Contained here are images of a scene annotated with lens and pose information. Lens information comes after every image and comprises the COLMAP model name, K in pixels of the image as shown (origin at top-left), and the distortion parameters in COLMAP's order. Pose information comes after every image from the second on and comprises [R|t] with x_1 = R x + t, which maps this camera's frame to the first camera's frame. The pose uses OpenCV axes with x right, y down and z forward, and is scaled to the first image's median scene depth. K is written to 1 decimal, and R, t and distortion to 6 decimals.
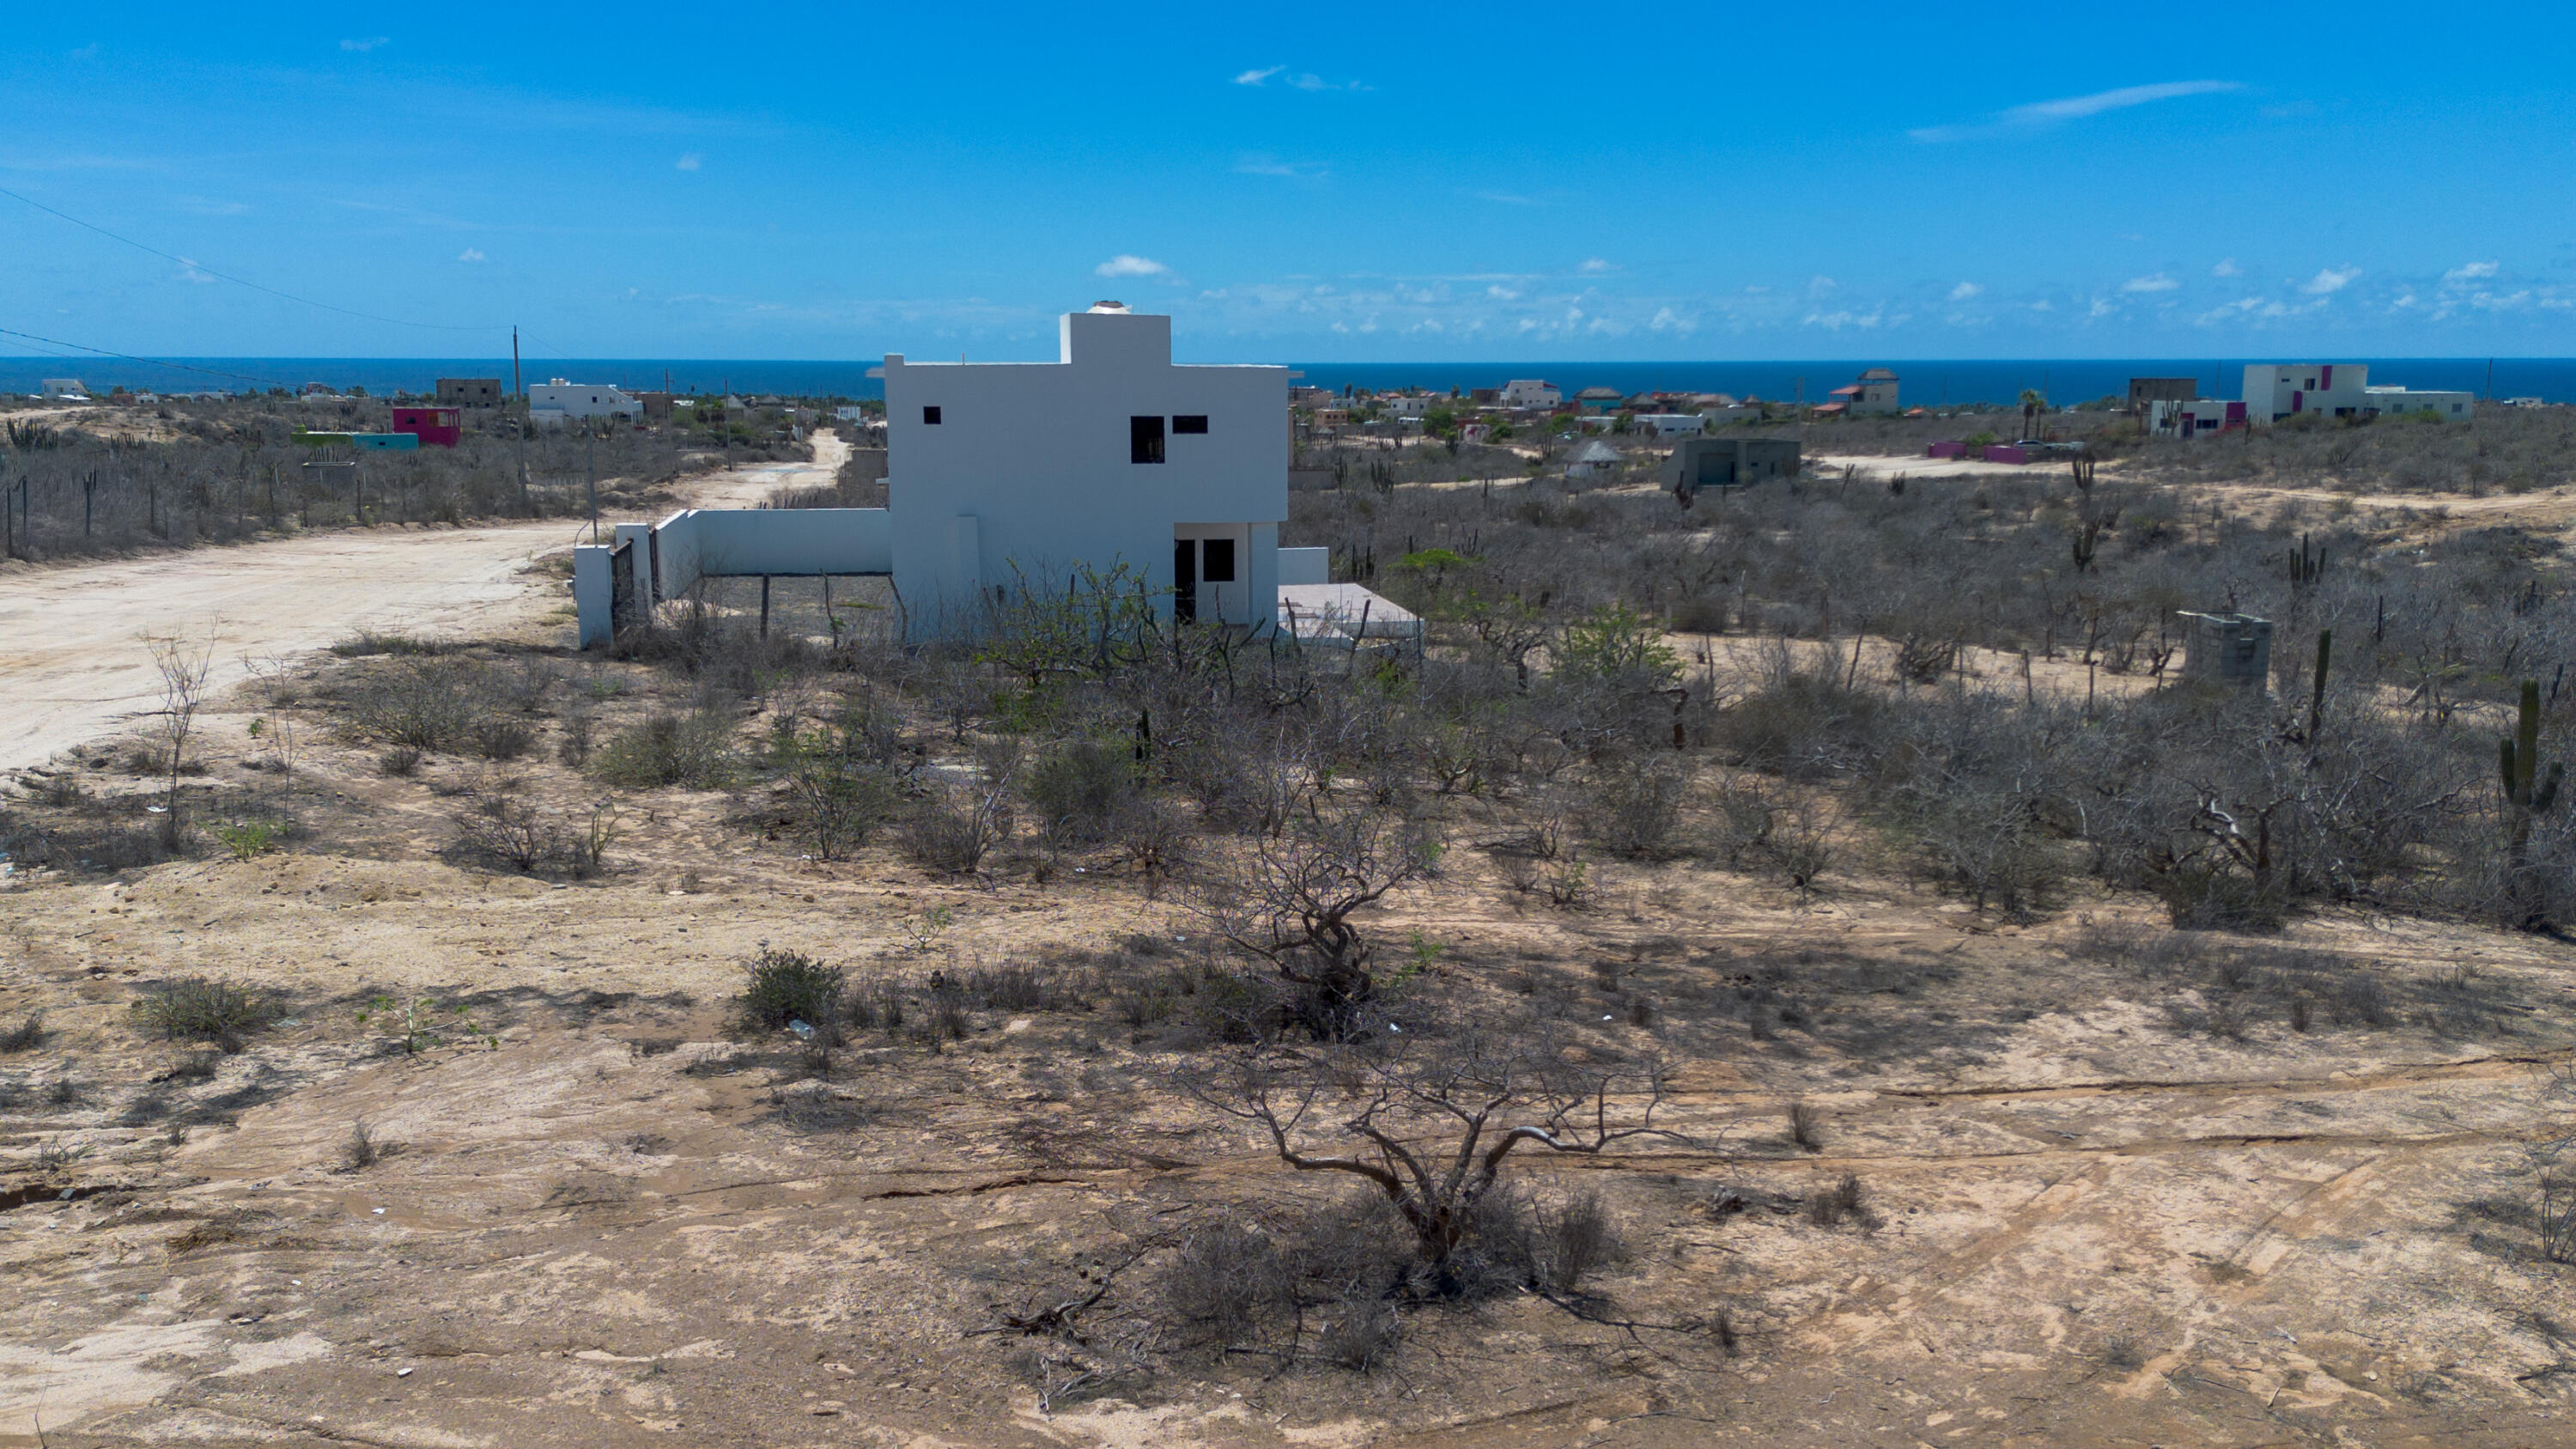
lens RADIAL K [[2085.0, 0, 1286.9], [0, 2085.0, 674.9], [0, 0, 1]] dist [0.096578, -0.135283]
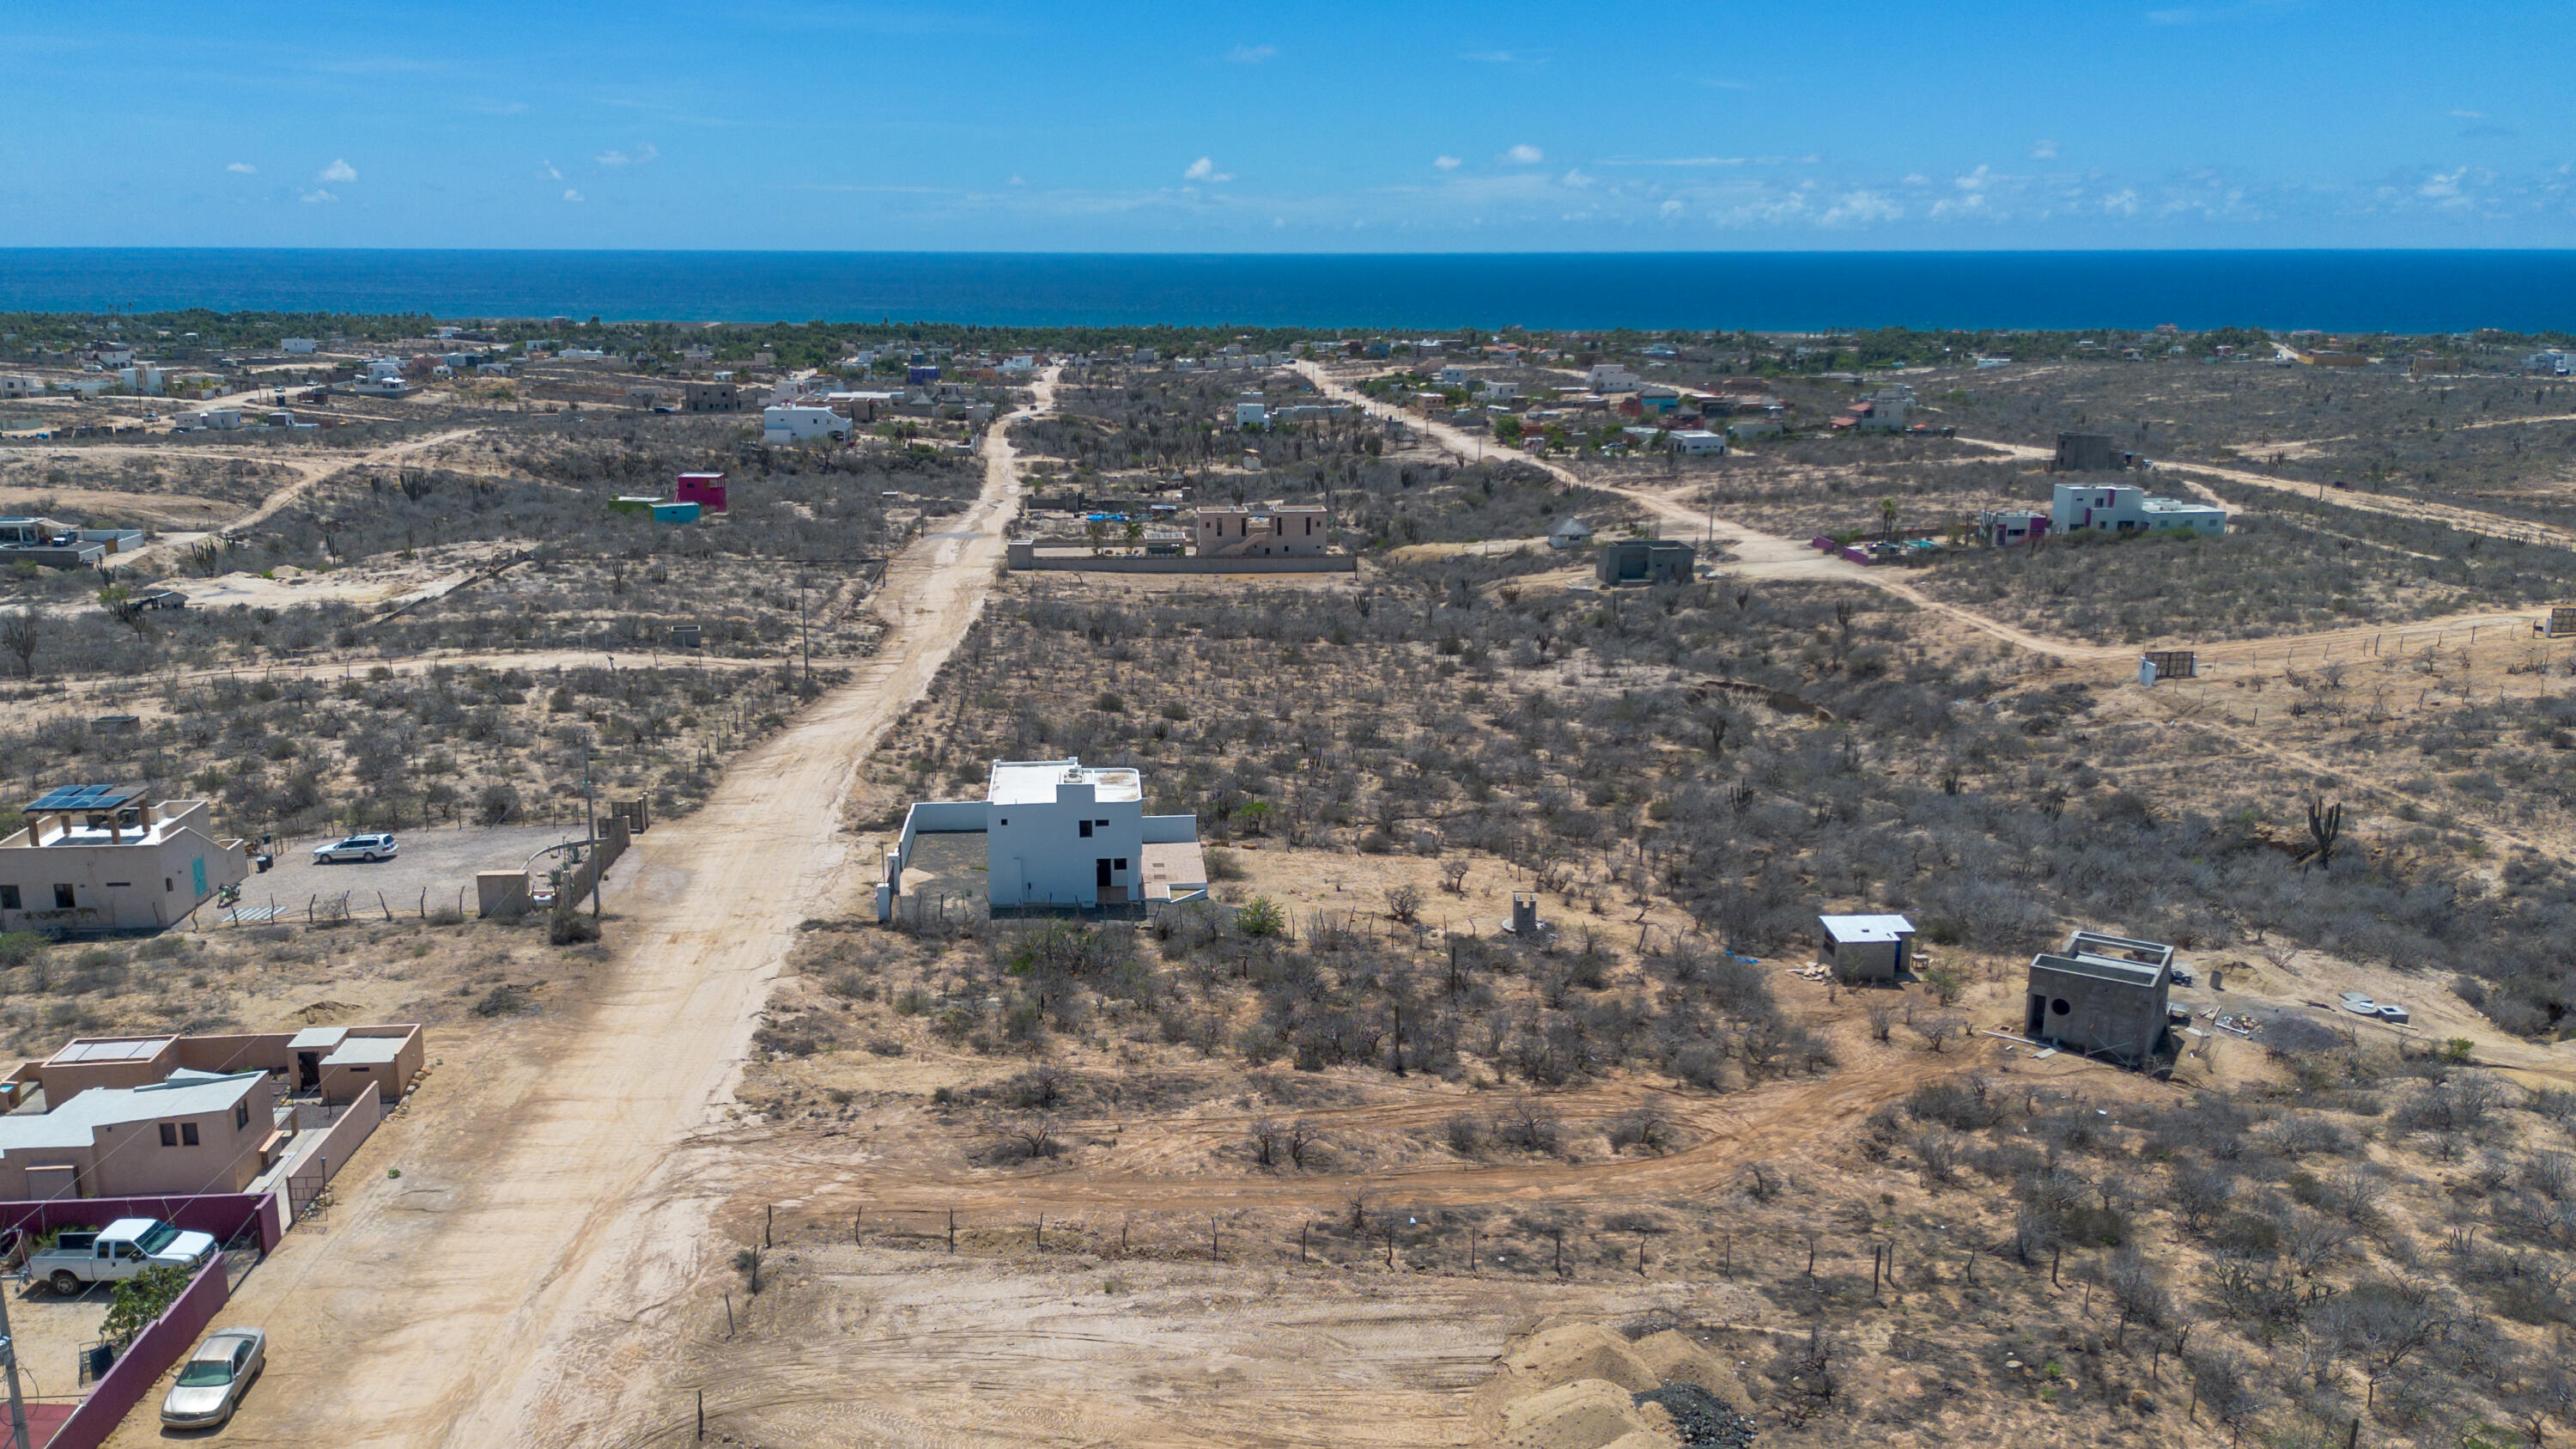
lens RADIAL K [[2008.1, 0, 1236.6], [0, 2008.1, 730.1], [0, 0, 1]] dist [0.108012, -0.154793]
pose [[0.994532, 0.019239, -0.102642, 0.837188], [-0.010372, 0.996221, 0.086235, -1.007896], [0.103913, -0.084699, 0.990973, -3.237398]]
